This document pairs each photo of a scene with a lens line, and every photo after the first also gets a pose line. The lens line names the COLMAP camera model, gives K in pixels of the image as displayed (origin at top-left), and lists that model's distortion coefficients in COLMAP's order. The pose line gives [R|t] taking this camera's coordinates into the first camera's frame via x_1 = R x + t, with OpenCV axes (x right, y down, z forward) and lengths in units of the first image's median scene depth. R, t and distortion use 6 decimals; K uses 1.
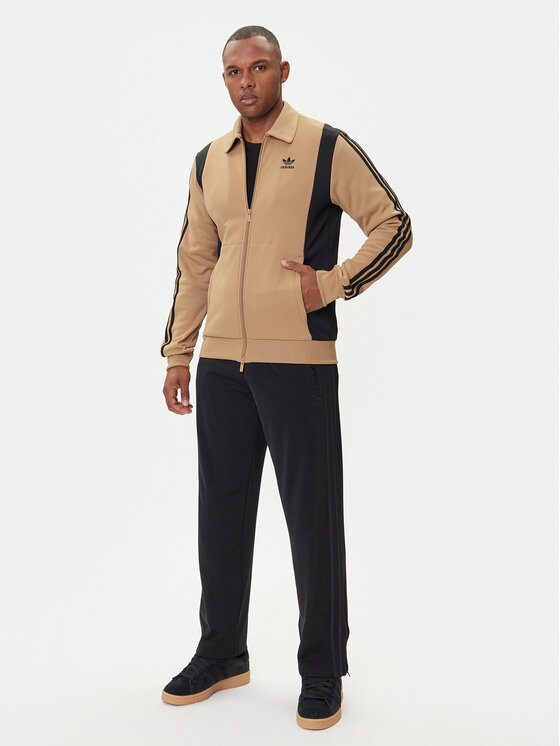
lens RADIAL K [[679.5, 0, 280.0], [0, 679.5, 373.0], [0, 0, 1]] dist [-0.003820, -0.004078]
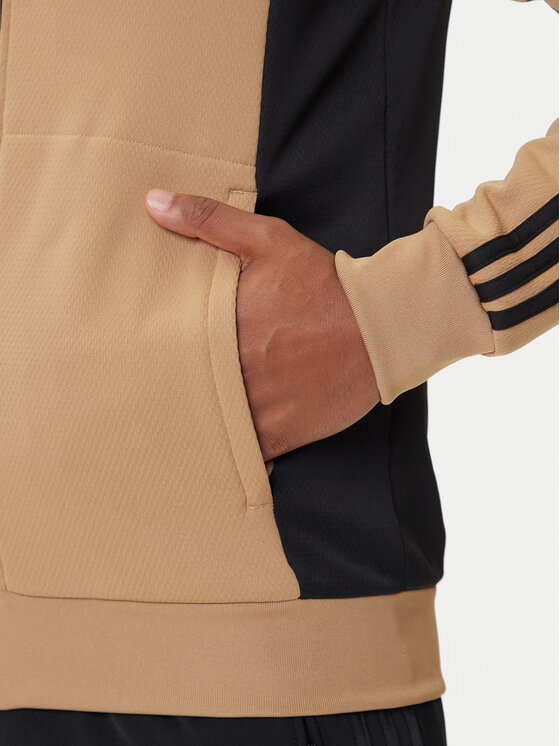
lens RADIAL K [[1784.6, 0, 280.0], [0, 1784.6, 373.0], [0, 0, 1]] dist [0.011124, -0.018990]
pose [[0.998548, -0.038606, -0.037580, 0.059564], [0.034881, 0.994850, -0.095167, -0.061036], [0.041061, 0.093718, 0.994752, 0.475171]]
